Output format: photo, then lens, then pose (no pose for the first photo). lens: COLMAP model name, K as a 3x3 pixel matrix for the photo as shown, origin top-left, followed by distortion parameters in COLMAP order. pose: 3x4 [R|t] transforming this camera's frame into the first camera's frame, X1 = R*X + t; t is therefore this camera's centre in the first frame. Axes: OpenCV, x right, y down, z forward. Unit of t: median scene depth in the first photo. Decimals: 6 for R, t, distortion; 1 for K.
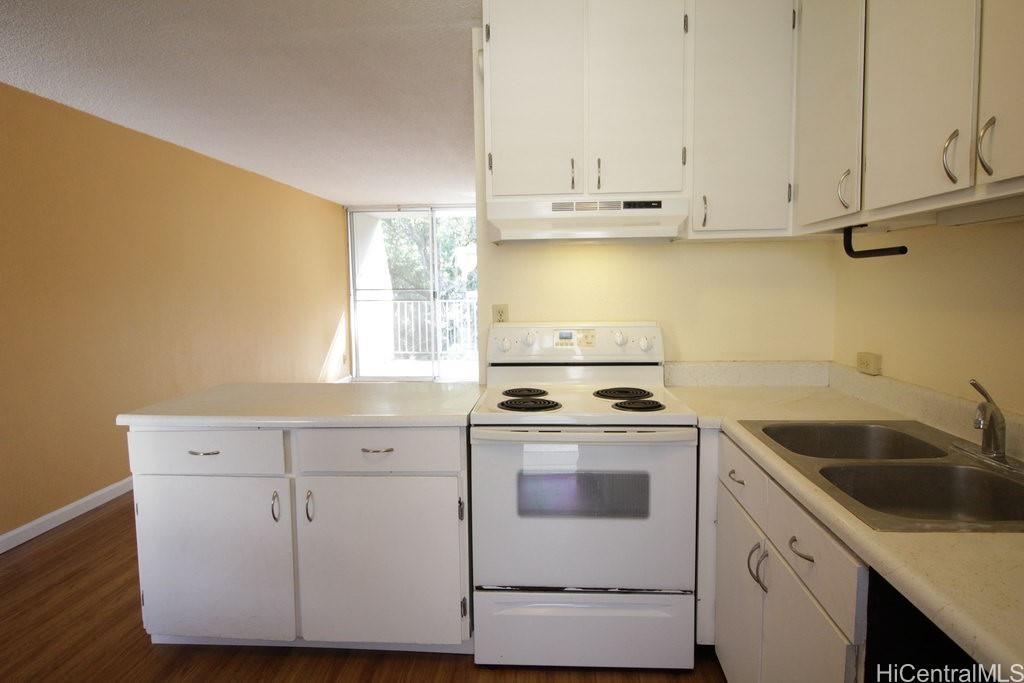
lens RADIAL K [[590.5, 0, 512.0], [0, 590.5, 341.5], [0, 0, 1]] dist [-0.001547, -0.000695]
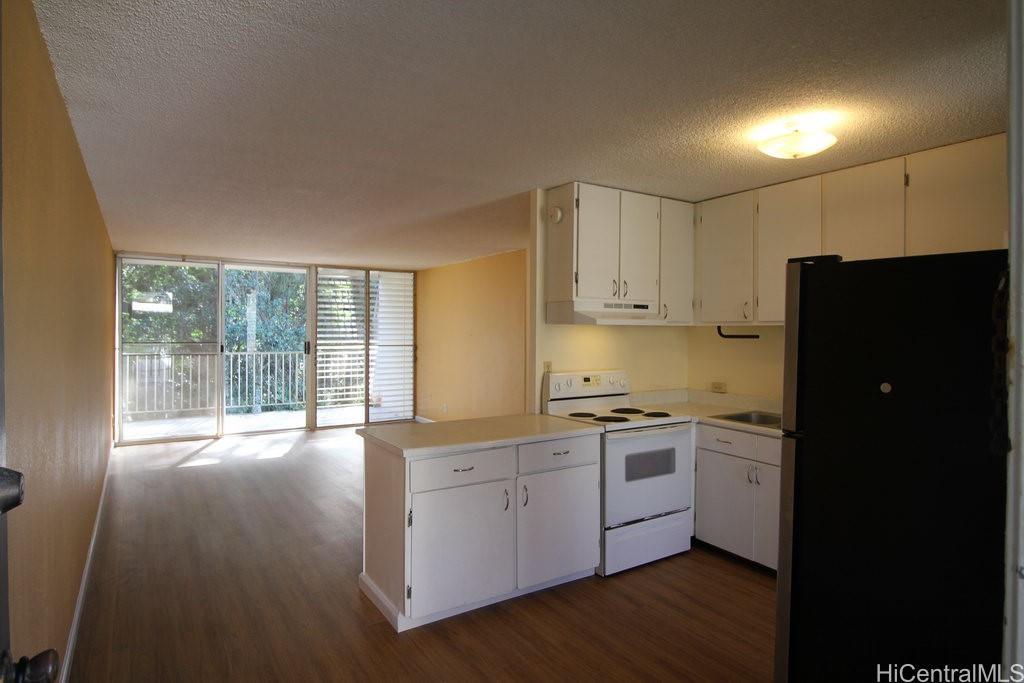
lens RADIAL K [[577.1, 0, 507.0], [0, 577.1, 338.4], [0, 0, 1]] dist [-0.003450, -0.001932]
pose [[0.798383, 0.010927, 0.602051, -1.272010], [0.042227, 0.996358, -0.074082, -0.017280], [-0.600668, 0.084568, 0.795014, -0.189243]]
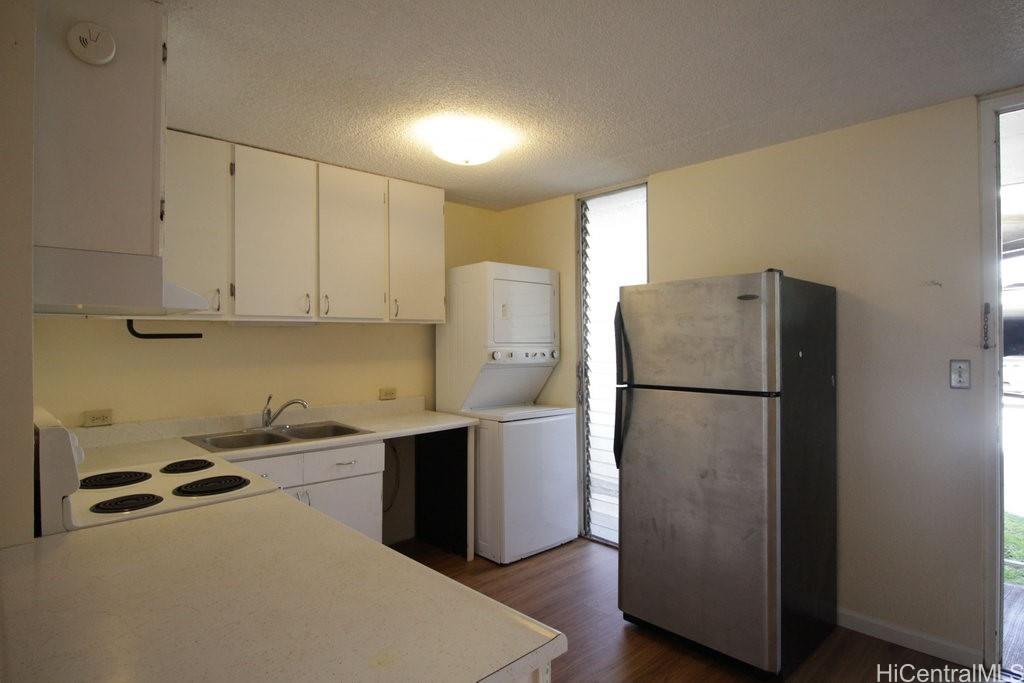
lens RADIAL K [[566.2, 0, 515.0], [0, 566.2, 338.3], [0, 0, 1]] dist [-0.002605, -0.000368]
pose [[-0.745677, 0.018763, 0.666043, -0.965505], [0.079380, 0.994986, 0.060842, -0.147215], [-0.661562, 0.098239, -0.743427, 1.365488]]
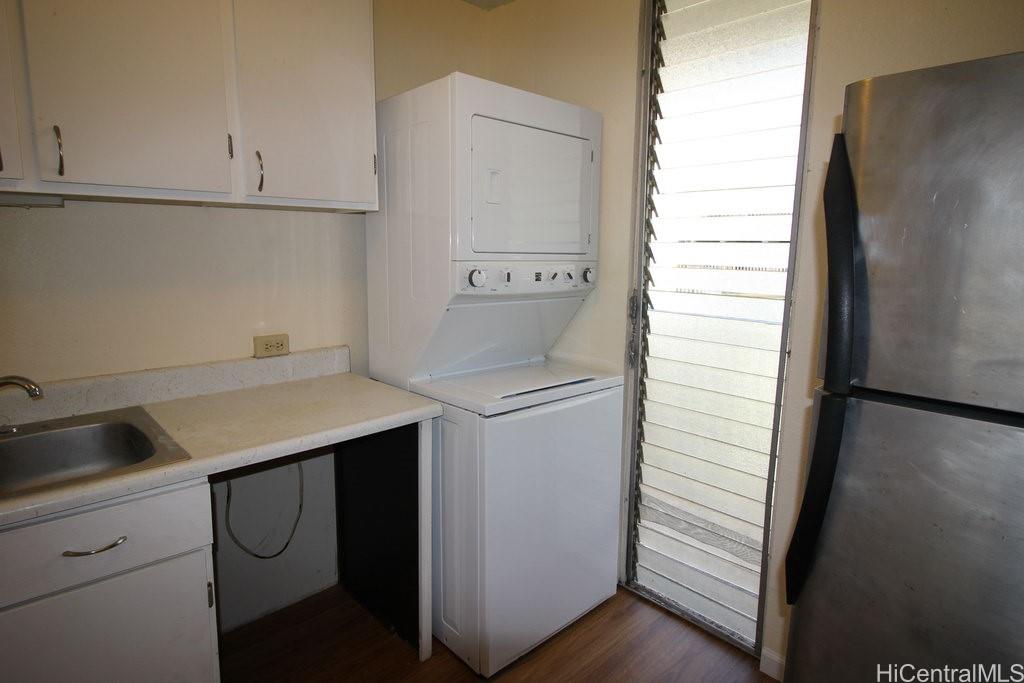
lens RADIAL K [[566.2, 0, 515.0], [0, 566.2, 338.3], [0, 0, 1]] dist [-0.002605, -0.000368]
pose [[-0.747903, -0.104923, 0.655464, -0.372044], [0.058759, 0.973089, 0.222812, -0.091406], [-0.661203, 0.205156, -0.721611, 0.709386]]
